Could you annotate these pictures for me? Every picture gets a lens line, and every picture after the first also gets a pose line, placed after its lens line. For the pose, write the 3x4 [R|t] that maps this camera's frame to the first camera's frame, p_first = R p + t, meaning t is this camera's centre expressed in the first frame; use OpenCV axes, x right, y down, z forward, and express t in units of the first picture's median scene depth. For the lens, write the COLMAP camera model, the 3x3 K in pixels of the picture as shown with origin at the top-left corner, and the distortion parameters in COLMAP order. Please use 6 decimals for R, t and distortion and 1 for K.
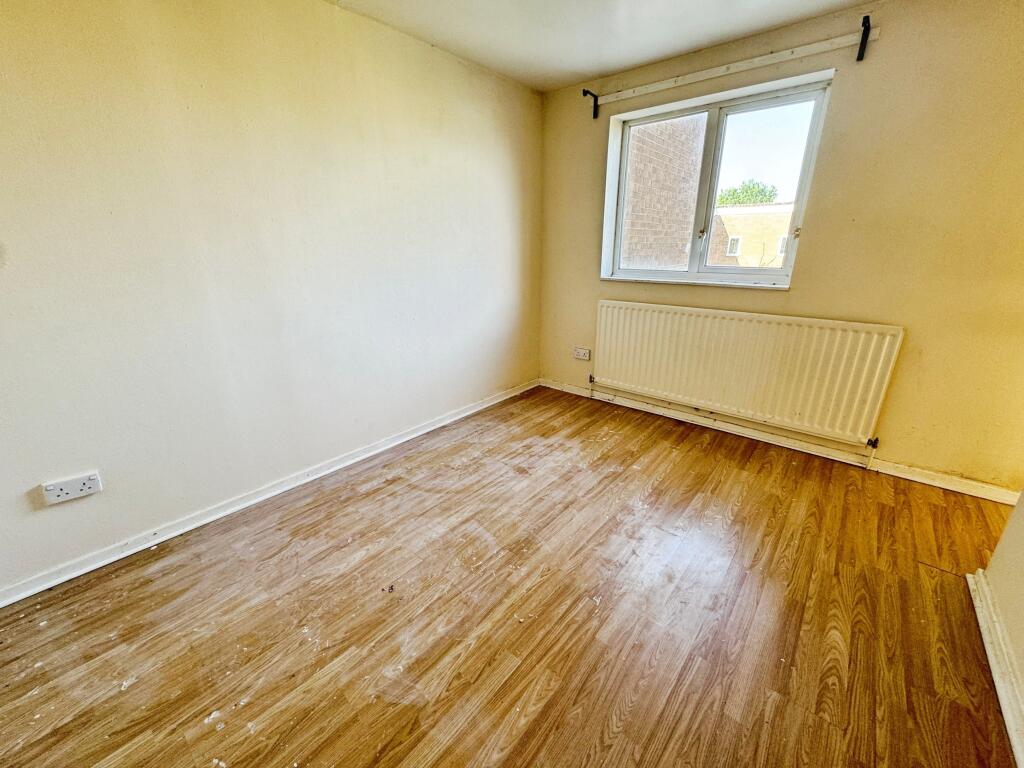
lens RADIAL K [[410.2, 0, 512.7], [0, 410.2, 382.3], [0, 0, 1]] dist [-0.000794, 0.000568]
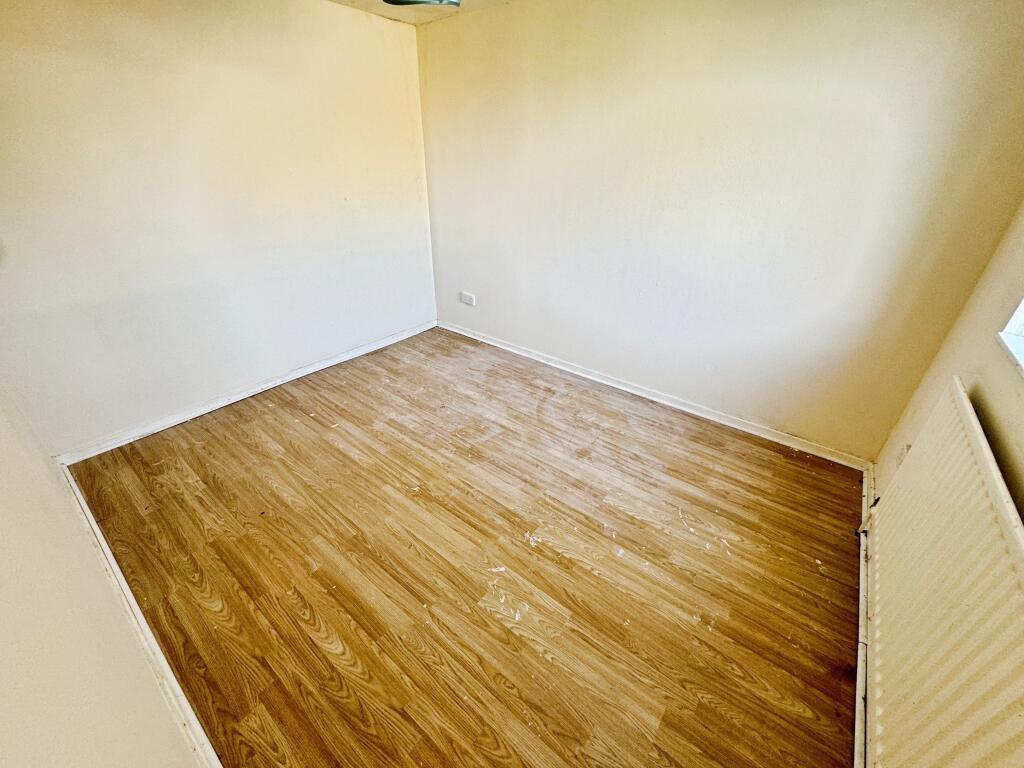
lens RADIAL K [[410.2, 0, 513.0], [0, 410.2, 384.3], [0, 0, 1]] dist [-0.000794, 0.000568]
pose [[0.040996, 0.491694, -0.869802, 0.933624], [-0.331321, 0.827970, 0.452430, -0.371171], [0.942627, 0.269636, 0.196852, 0.701173]]
